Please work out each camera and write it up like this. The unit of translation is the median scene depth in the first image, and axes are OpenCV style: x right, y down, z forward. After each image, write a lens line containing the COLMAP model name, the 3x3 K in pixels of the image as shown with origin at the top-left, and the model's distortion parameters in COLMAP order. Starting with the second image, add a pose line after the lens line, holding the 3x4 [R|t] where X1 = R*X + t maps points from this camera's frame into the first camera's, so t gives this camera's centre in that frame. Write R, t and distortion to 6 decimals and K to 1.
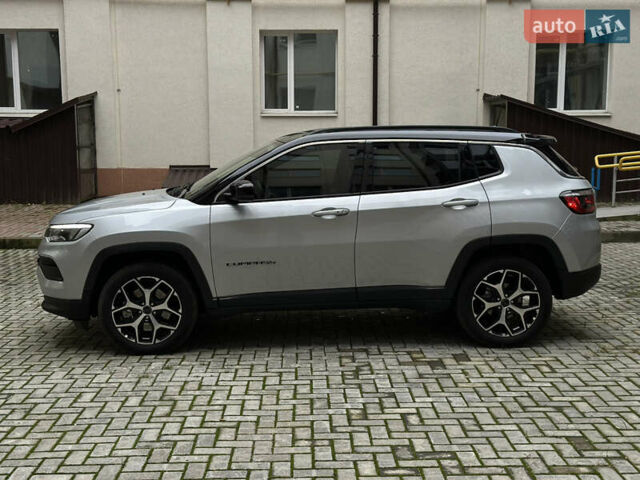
lens RADIAL K [[885.5, 0, 320.0], [0, 885.5, 241.6], [0, 0, 1]] dist [0.114192, 0.000000]
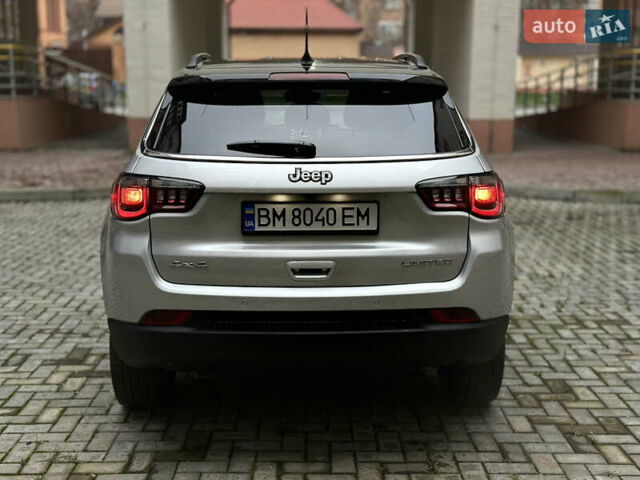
lens RADIAL K [[885.5, 0, 320.5], [0, 885.5, 238.2], [0, 0, 1]] dist [0.114192, 0.000000]
pose [[-0.009034, 0.187477, -0.982227, 0.841017], [-0.125616, 0.974274, 0.187114, -0.137416], [0.992038, 0.125074, 0.014748, 1.135221]]
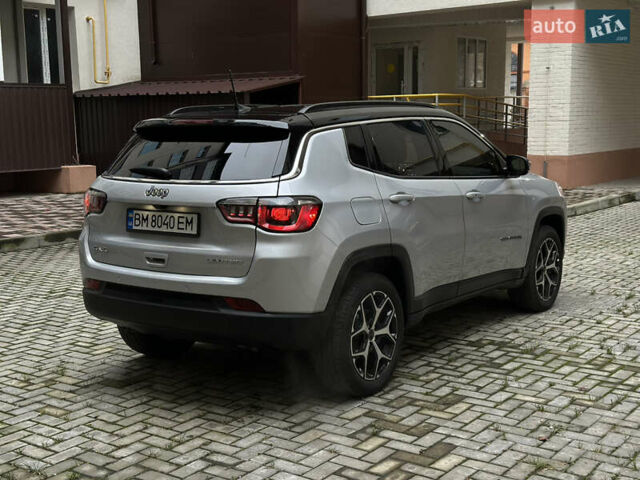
lens RADIAL K [[885.5, 0, 317.6], [0, 885.5, 243.2], [0, 0, 1]] dist [0.114192, 0.000000]
pose [[-0.603244, 0.125730, -0.787584, 0.826811], [-0.082429, 0.972379, 0.218367, -0.204447], [0.793286, 0.196648, -0.576218, 1.663794]]
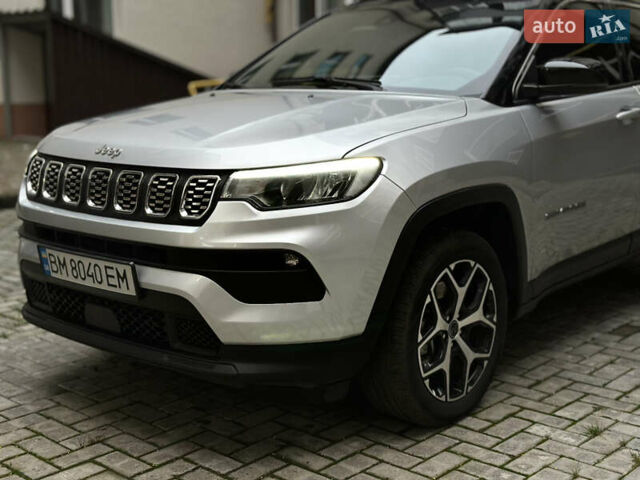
lens RADIAL K [[885.5, 0, 322.9], [0, 885.5, 261.5], [0, 0, 1]] dist [0.114192, 0.000000]
pose [[0.683412, -0.141801, 0.716129, -0.582193], [0.092207, 0.989865, 0.108008, -0.018043], [-0.724186, -0.007782, 0.689561, 0.720005]]
